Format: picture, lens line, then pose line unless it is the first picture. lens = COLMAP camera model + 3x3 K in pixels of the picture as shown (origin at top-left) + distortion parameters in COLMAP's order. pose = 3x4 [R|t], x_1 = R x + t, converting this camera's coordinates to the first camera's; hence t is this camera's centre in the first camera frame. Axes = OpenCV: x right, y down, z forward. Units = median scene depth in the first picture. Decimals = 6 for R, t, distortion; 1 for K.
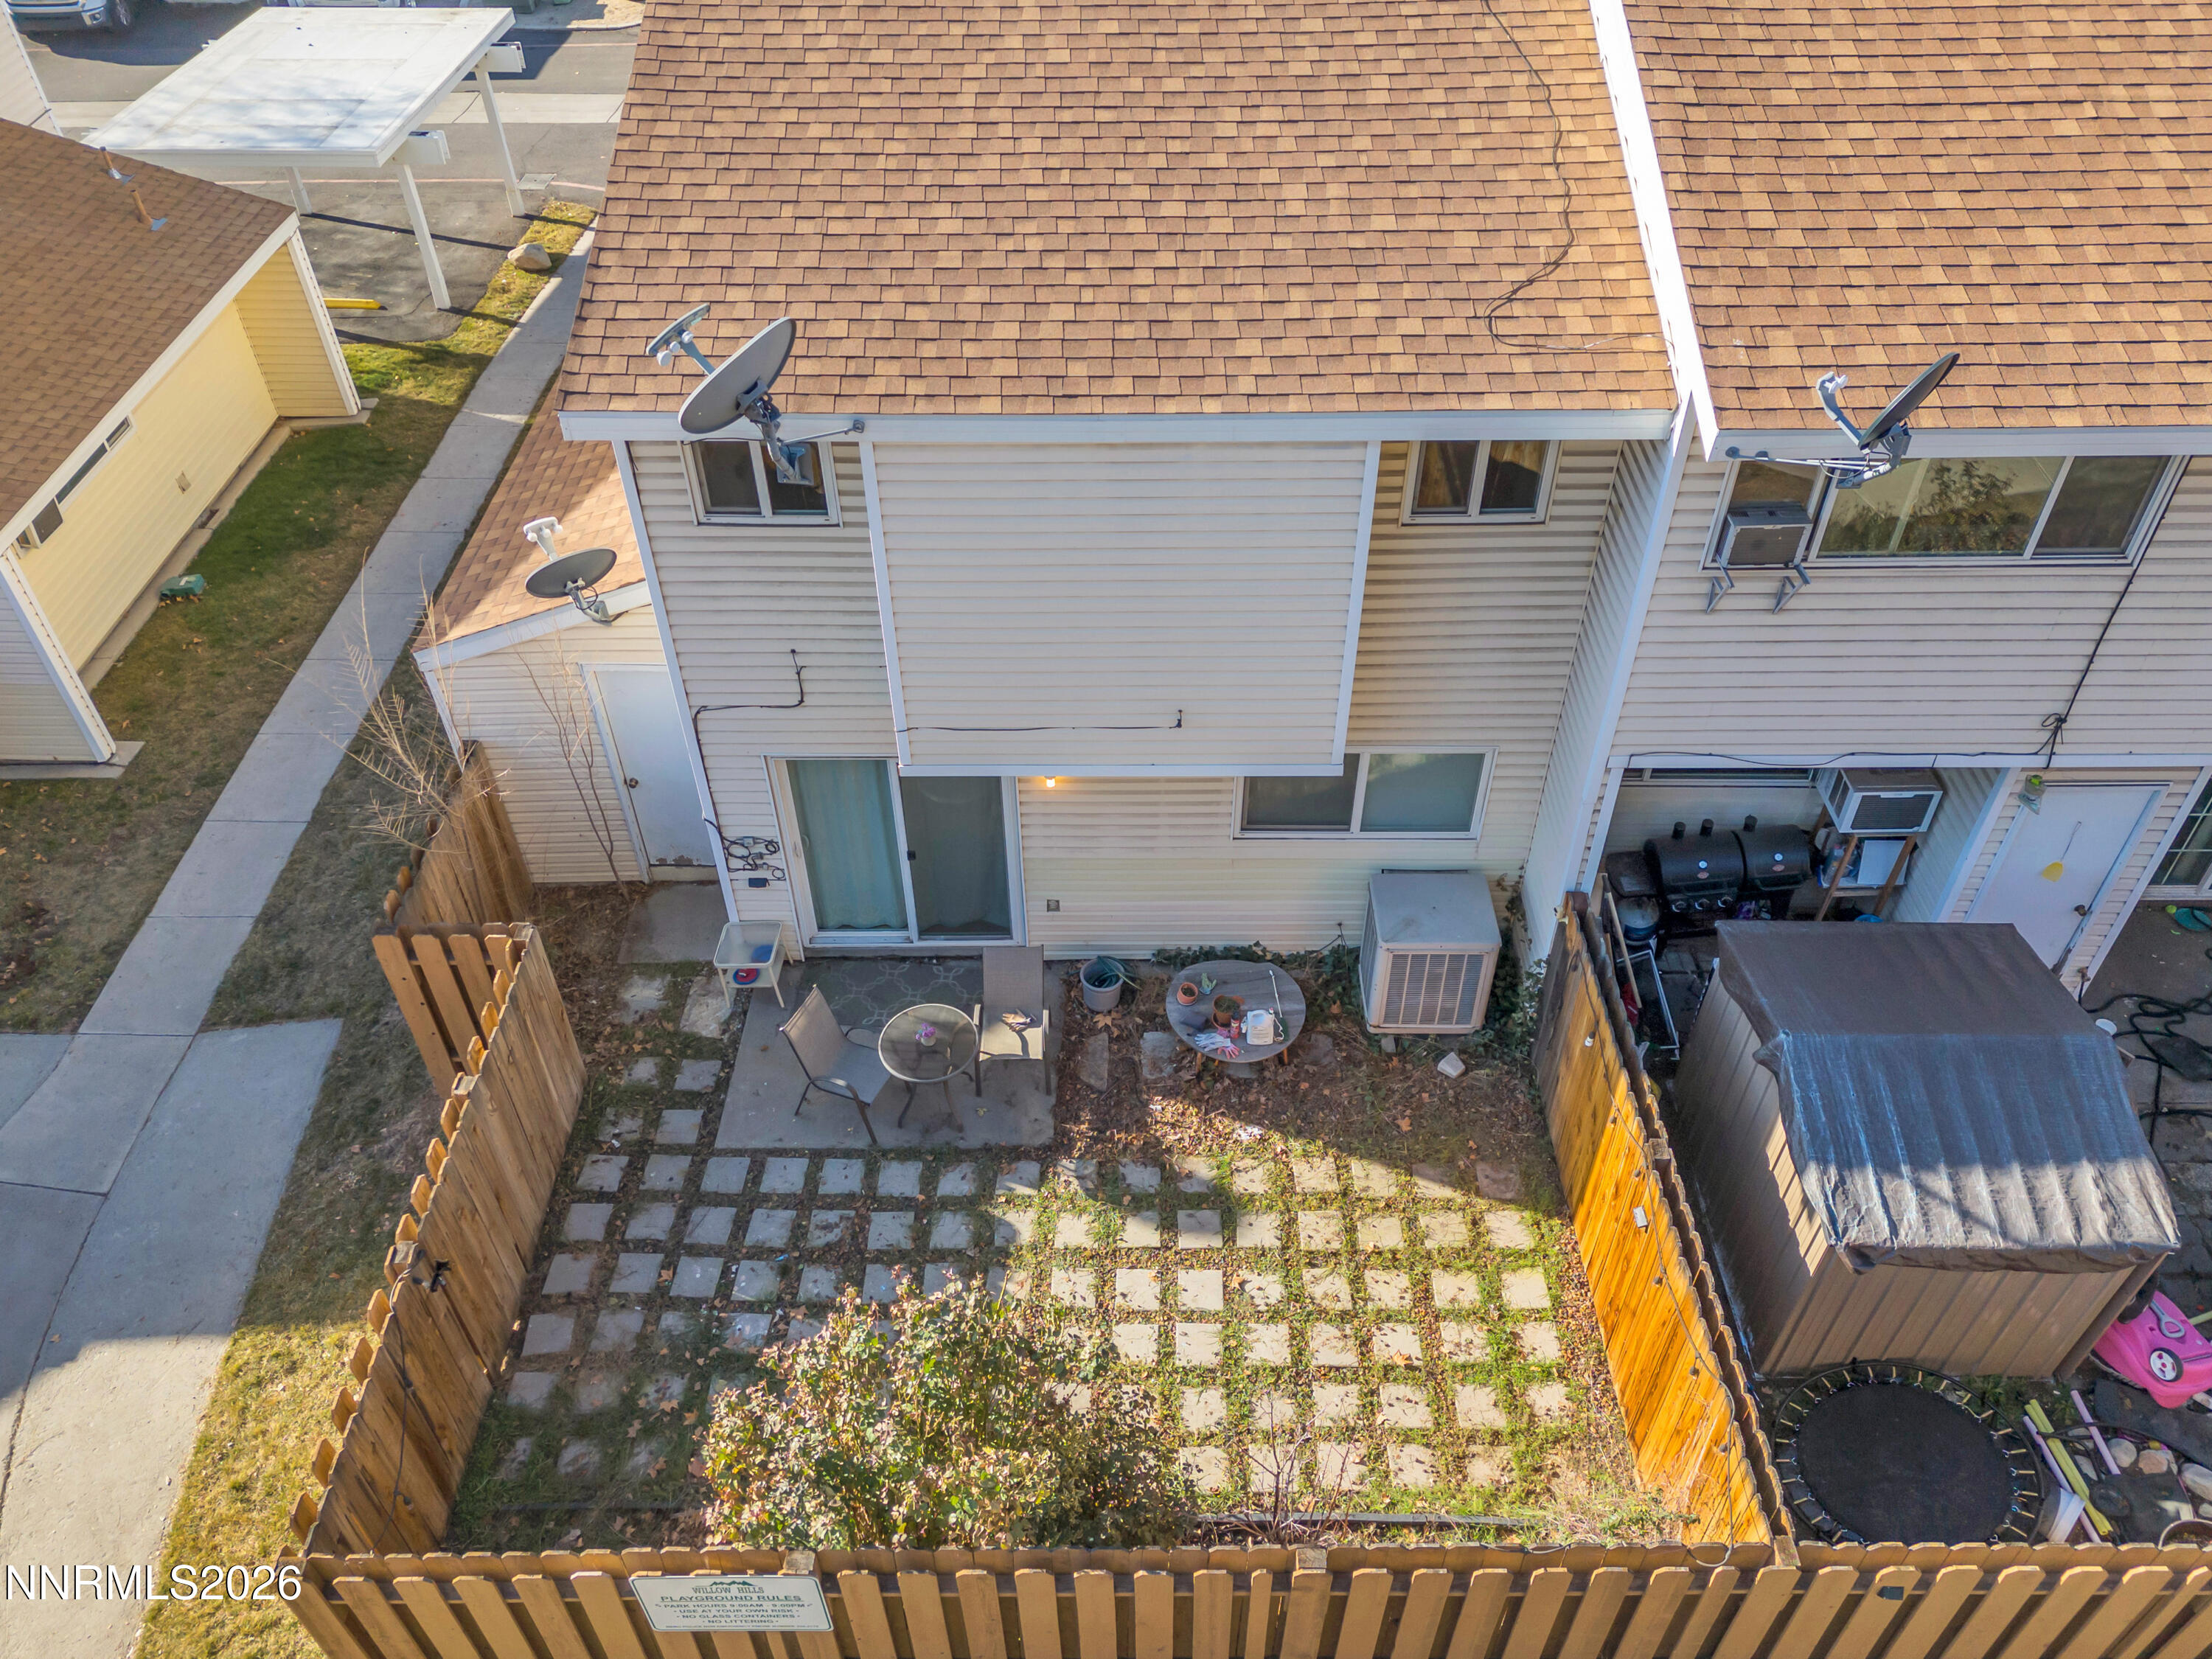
lens RADIAL K [[1645.5, 0, 1114.6], [0, 1645.5, 827.7], [0, 0, 1]] dist [0.035894, -0.017313]
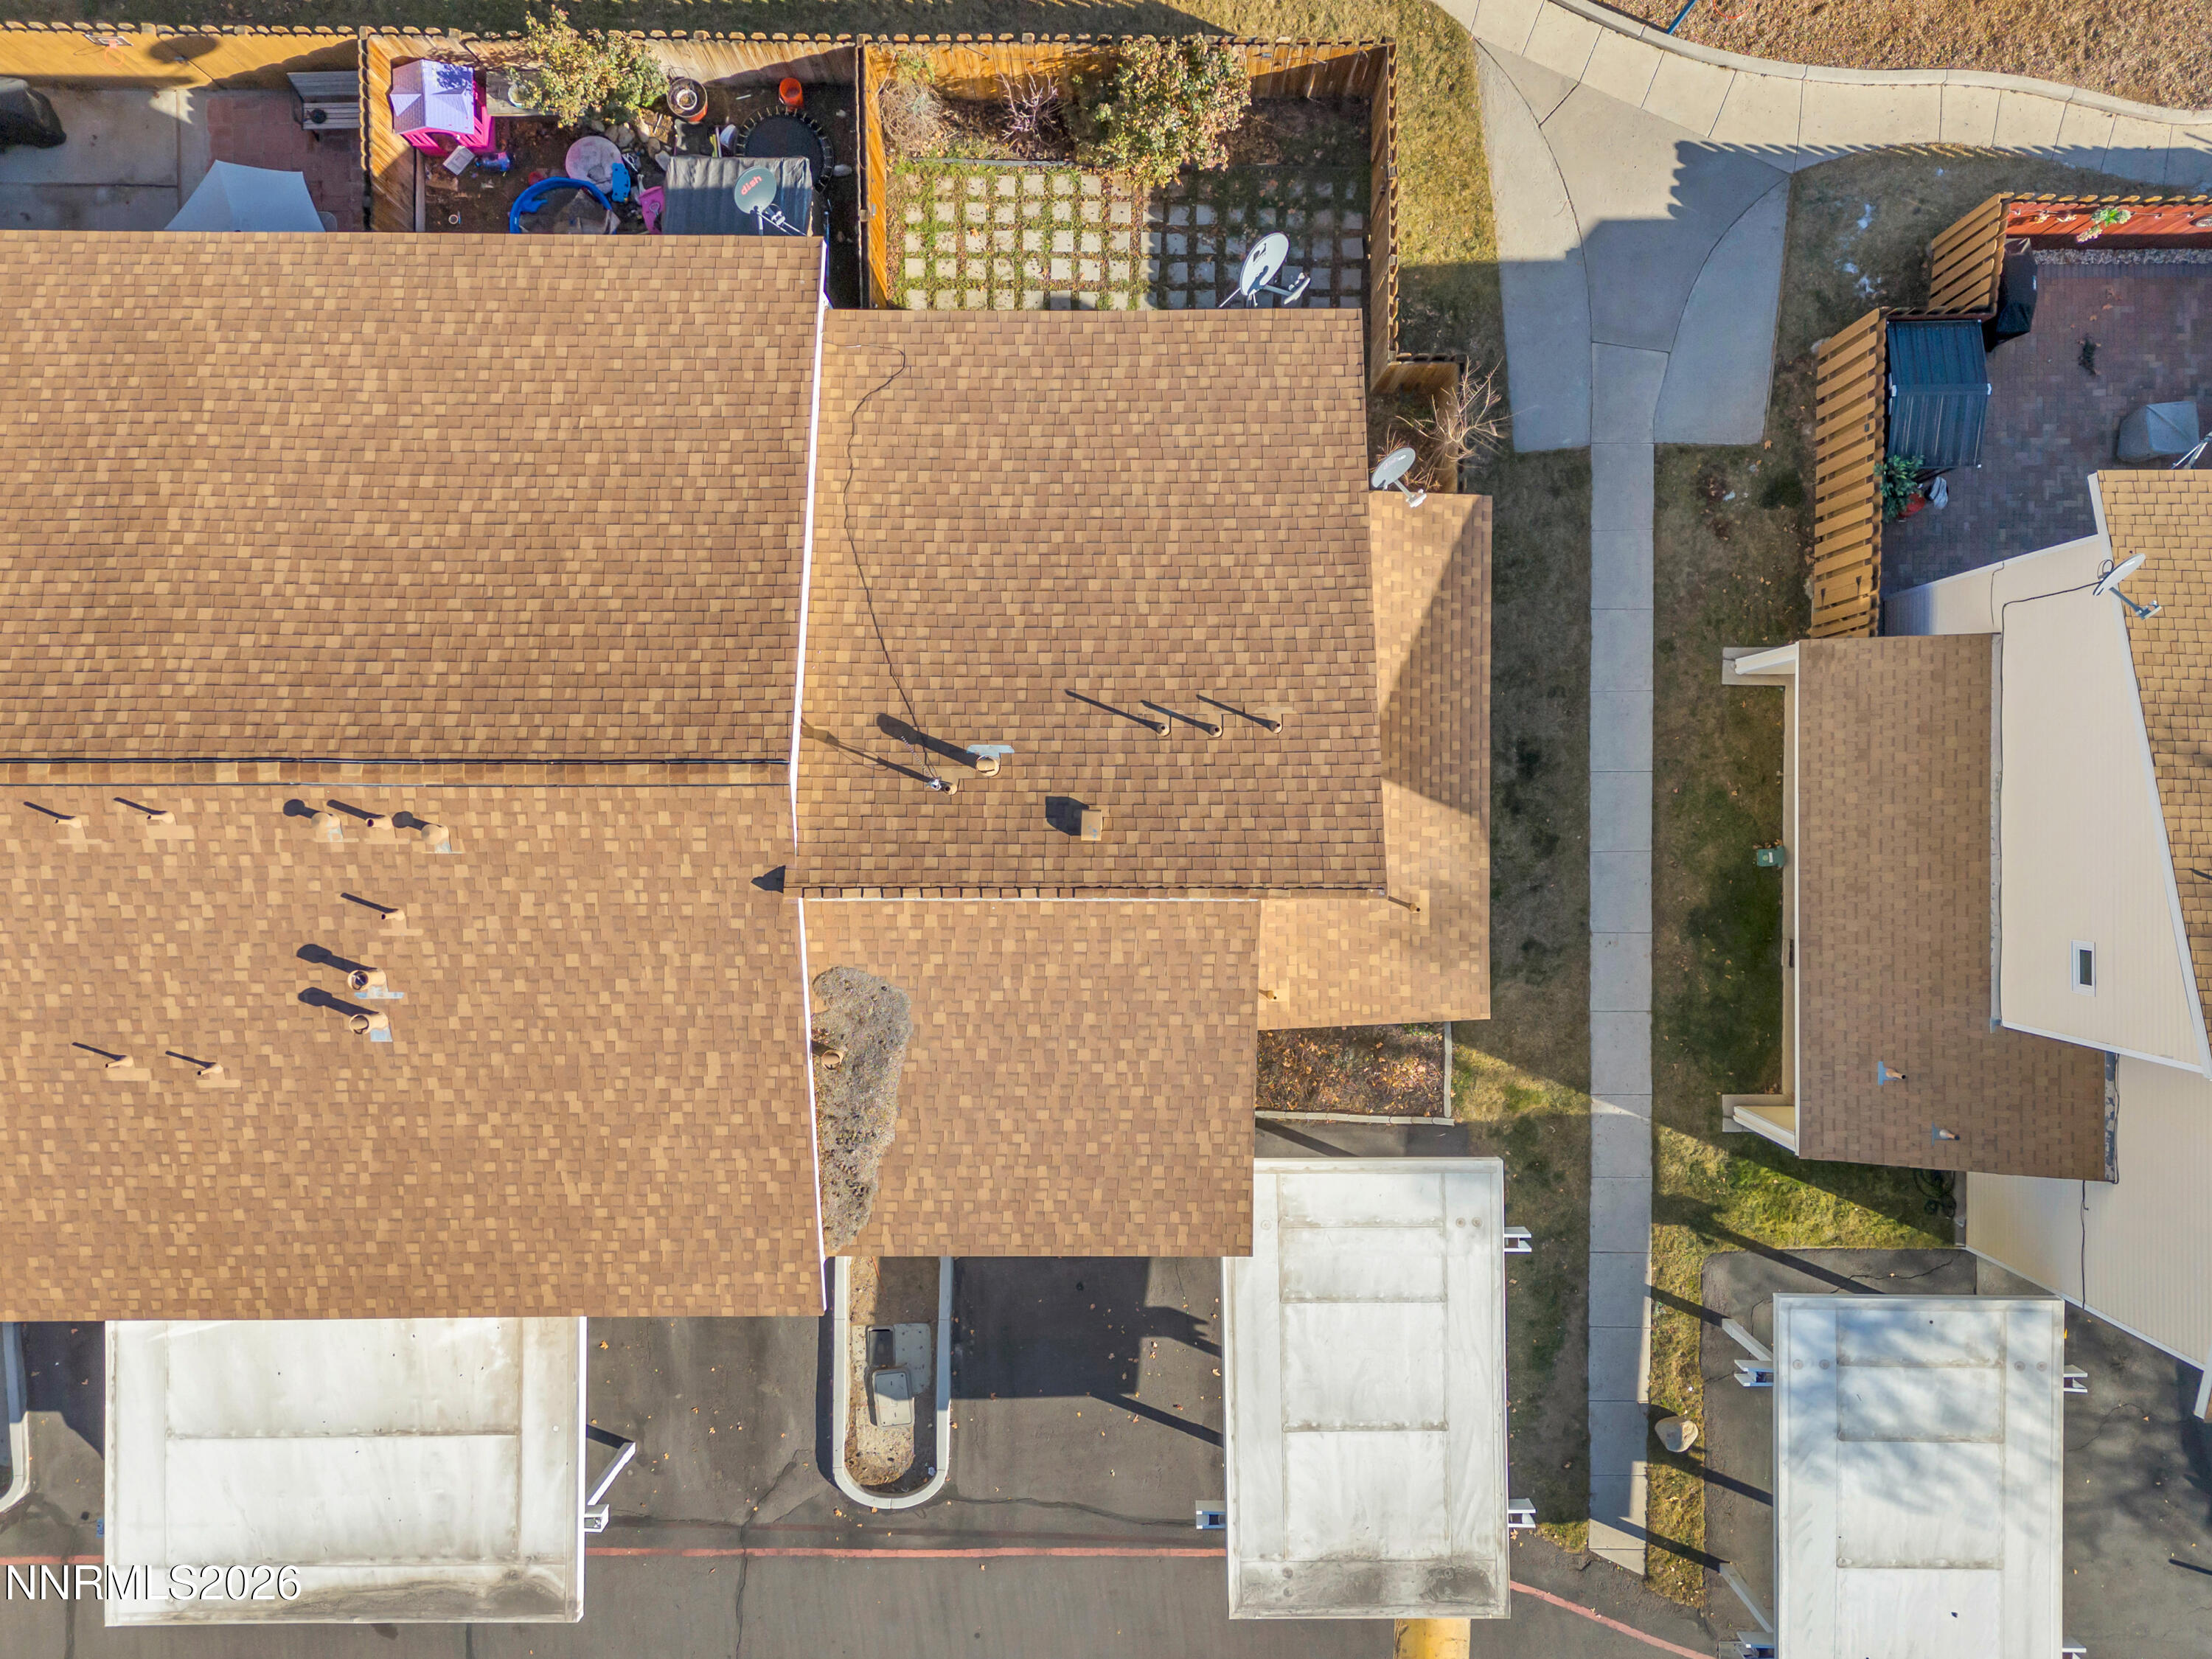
lens RADIAL K [[1645.5, 0, 1103.3], [0, 1645.5, 828.8], [0, 0, 1]] dist [0.035894, -0.017313]
pose [[-0.999836, 0.003084, 0.017863, -0.042462], [0.010899, -0.685150, 0.728320, -1.892408], [0.014485, 0.728395, 0.685004, 0.035197]]
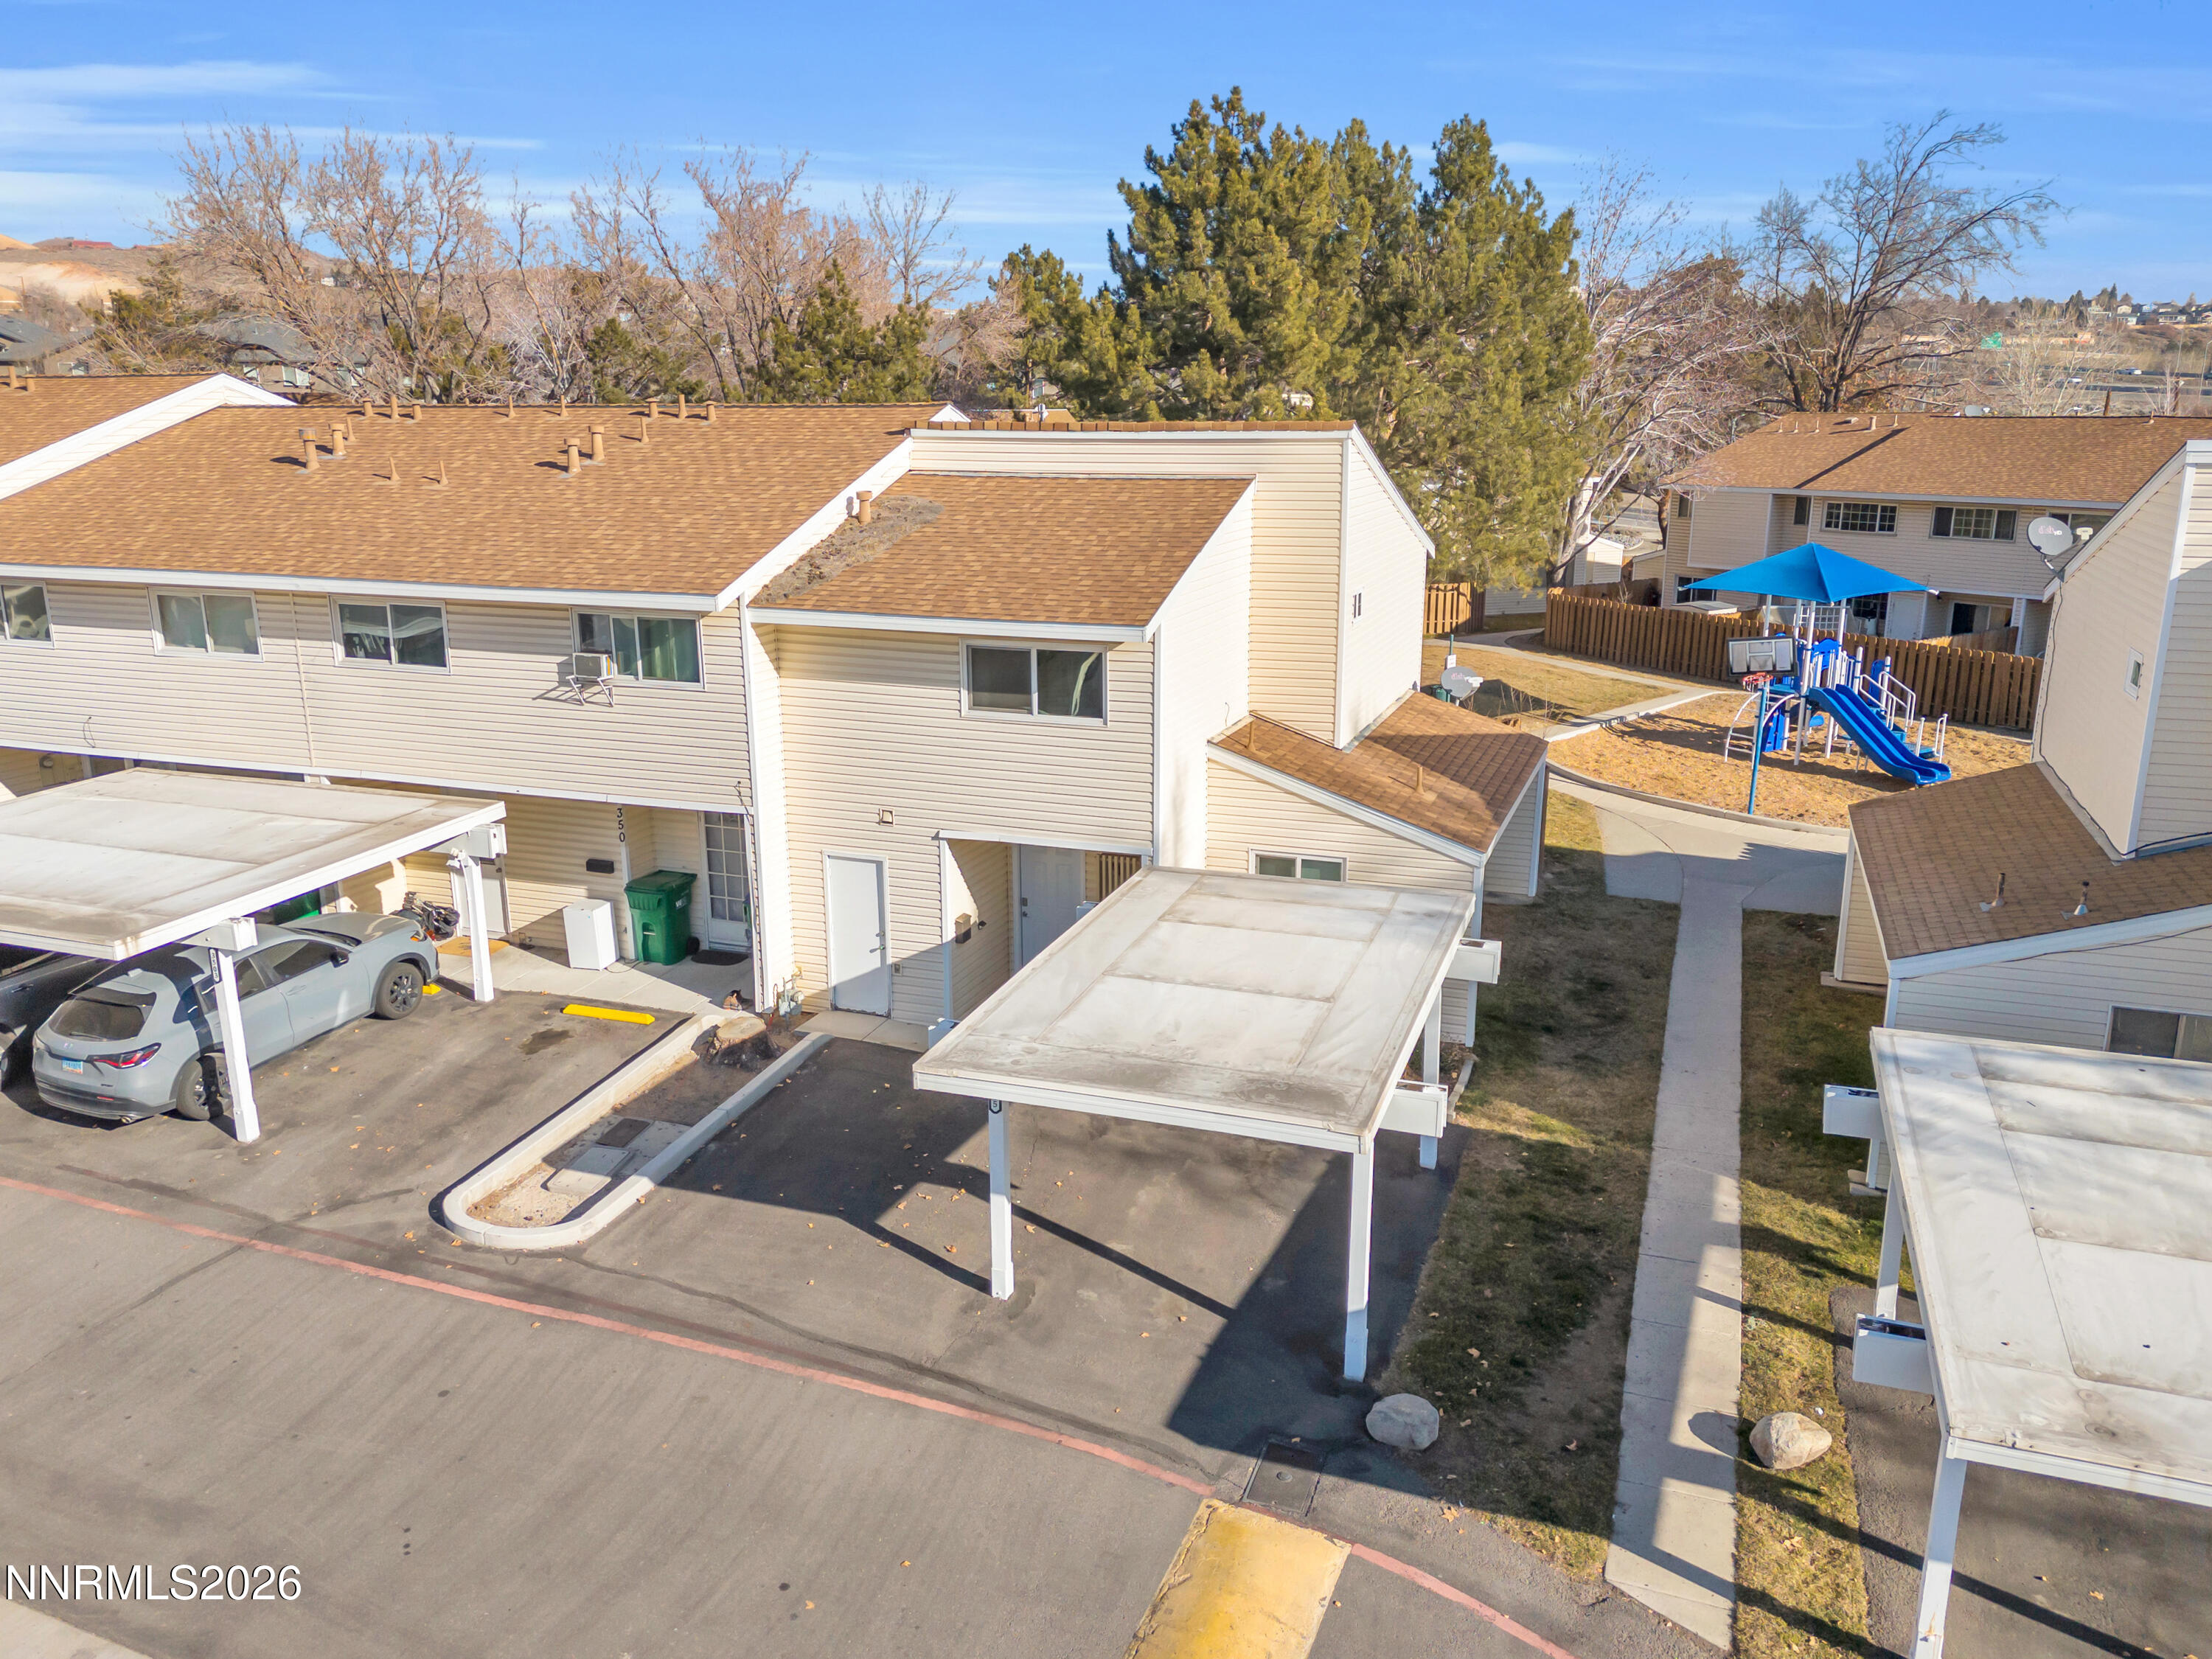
lens RADIAL K [[1645.5, 0, 1110.5], [0, 1645.5, 814.4], [0, 0, 1]] dist [0.035894, -0.017313]
pose [[-0.937870, -0.071615, 0.339516, -0.707676], [0.243408, 0.561547, 0.790833, -2.116938], [-0.247290, 0.824340, -0.509226, 2.594895]]
